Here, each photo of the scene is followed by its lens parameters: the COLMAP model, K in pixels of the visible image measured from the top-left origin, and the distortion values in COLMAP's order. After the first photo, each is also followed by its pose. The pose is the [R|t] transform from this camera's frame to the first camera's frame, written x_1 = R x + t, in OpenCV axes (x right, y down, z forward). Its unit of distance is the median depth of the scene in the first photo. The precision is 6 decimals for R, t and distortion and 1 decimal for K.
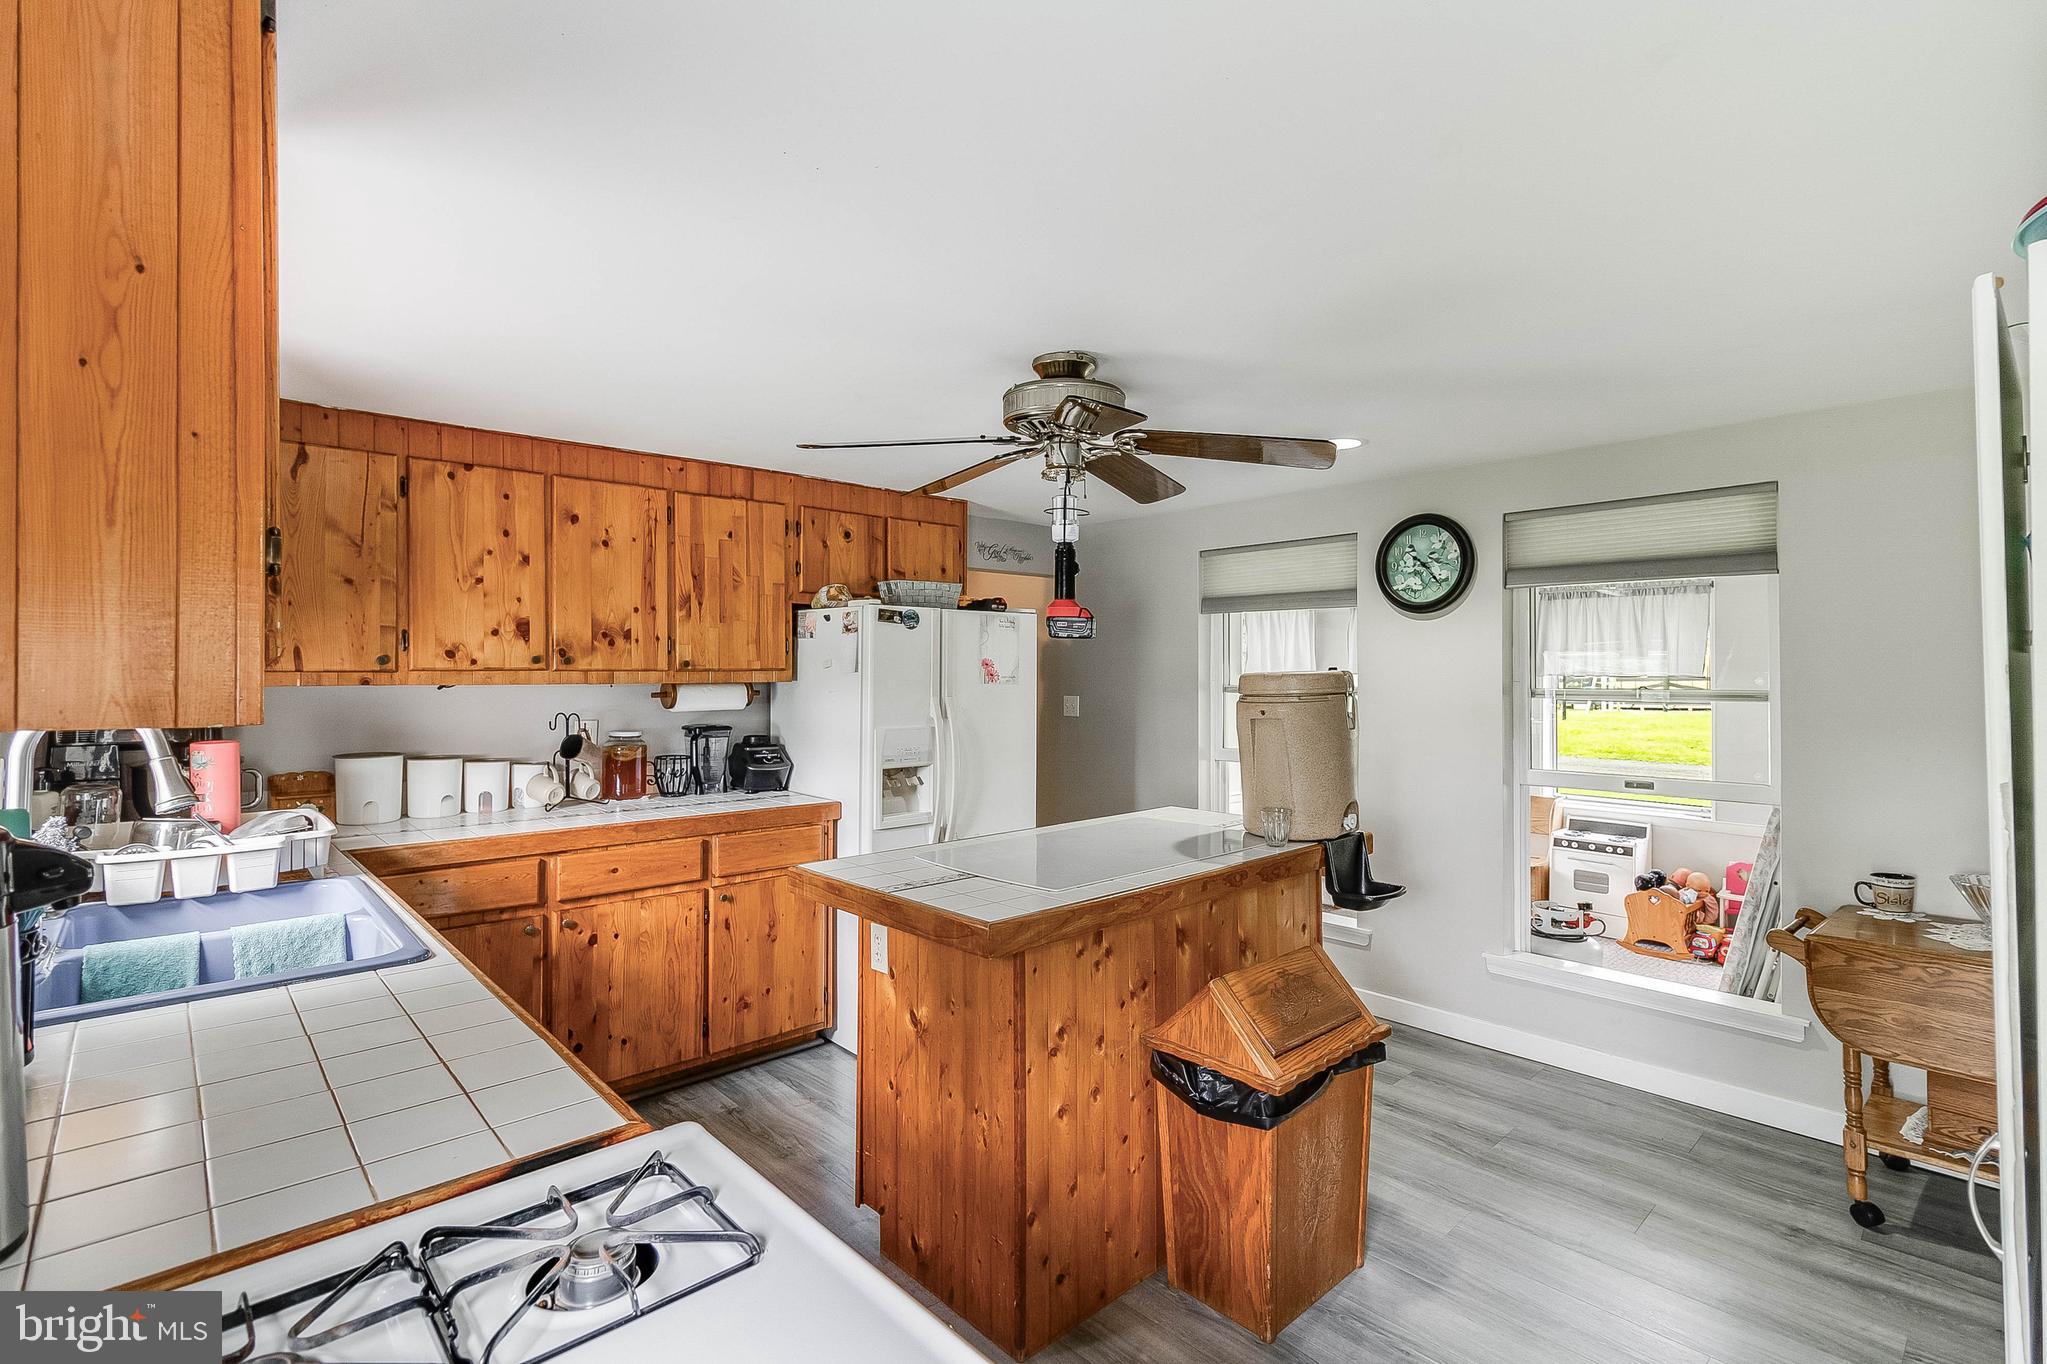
lens RADIAL K [[944.7, 0, 1027.1], [0, 944.7, 668.1], [0, 0, 1]] dist [0.001000, -0.000353]
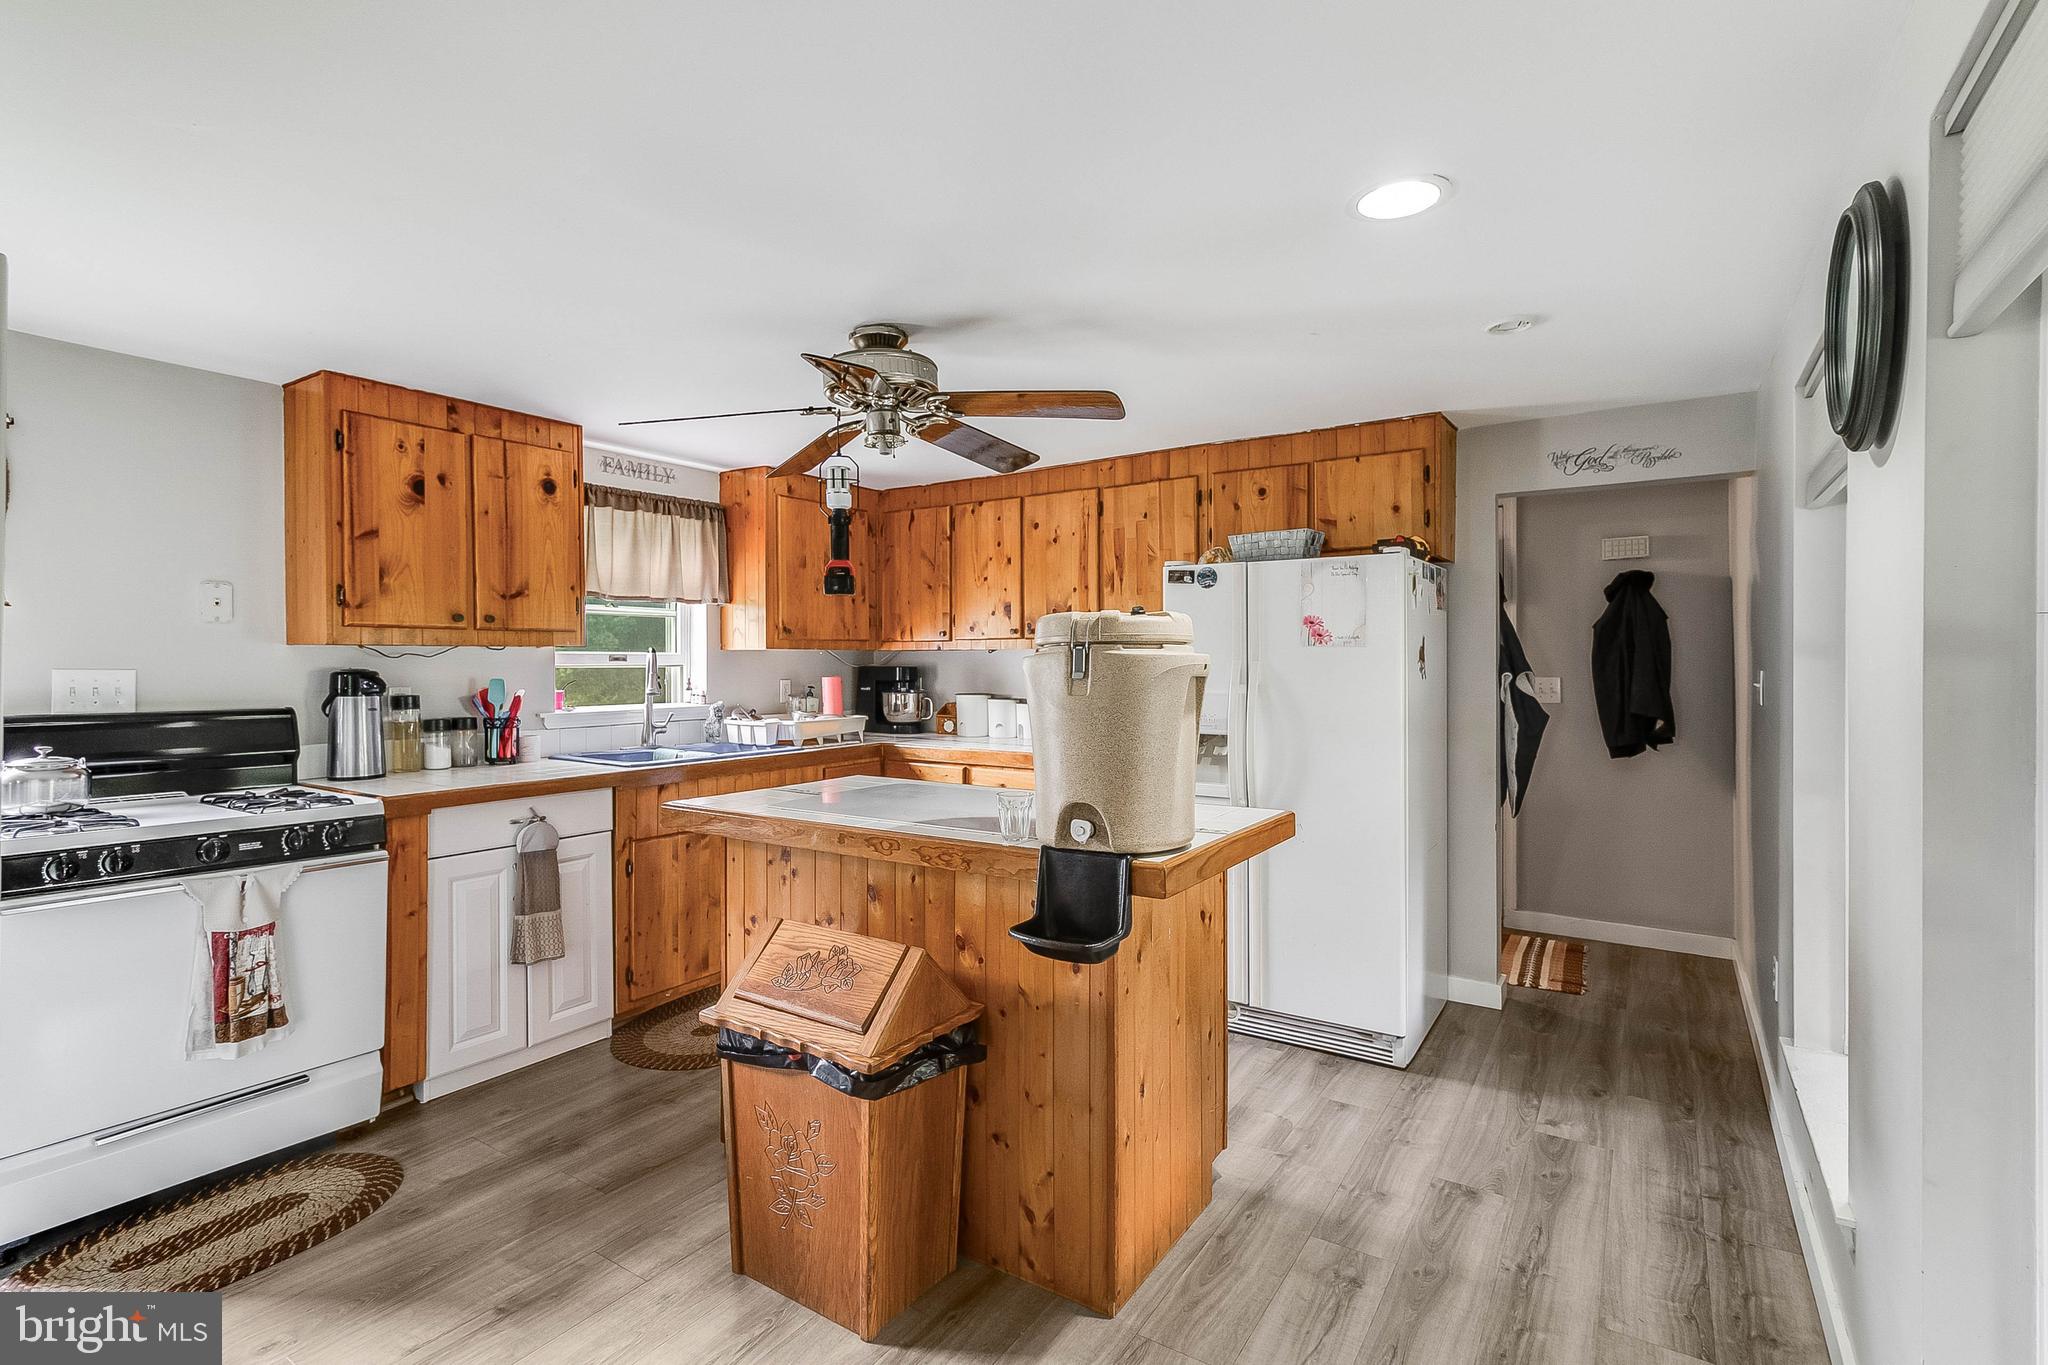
lens RADIAL K [[945.1, 0, 1032.5], [0, 945.1, 662.5], [0, 0, 1]] dist [0.001000, -0.000353]
pose [[0.248651, 0.003040, -0.968588, 0.767255], [0.006518, 0.999967, 0.004812, 0.028219], [0.968571, -0.007510, 0.248623, 0.612208]]
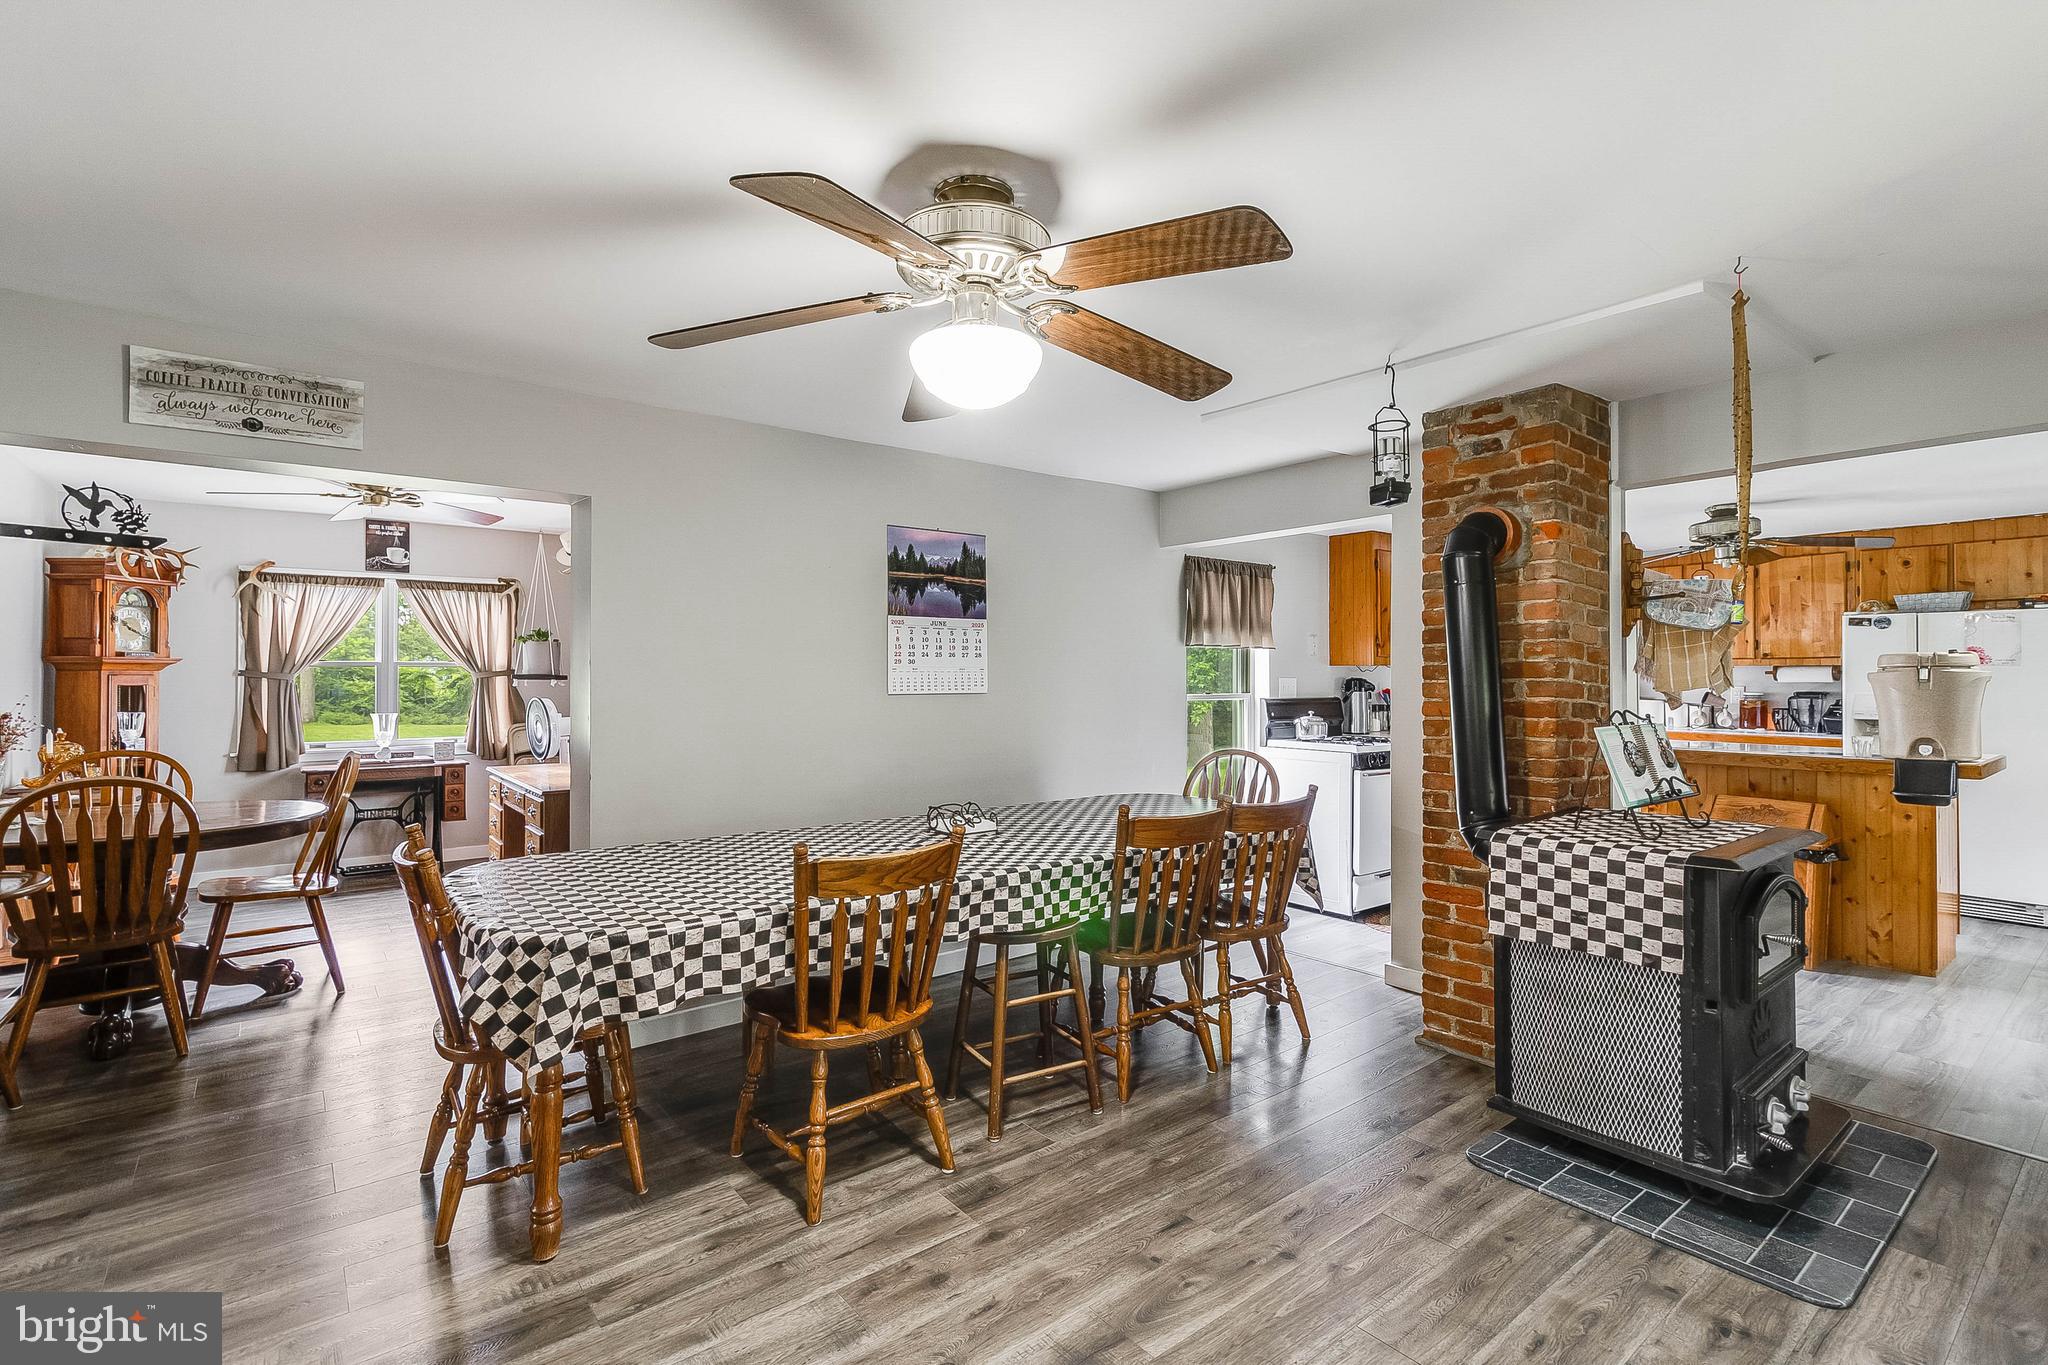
lens RADIAL K [[945.1, 0, 1035.6], [0, 945.1, 668.7], [0, 0, 1]] dist [0.001000, -0.000353]
pose [[-0.062975, -0.004117, -0.998007, 1.510244], [0.003606, 0.999984, -0.004353, 0.024148], [0.998009, -0.003873, -0.062959, -0.263433]]
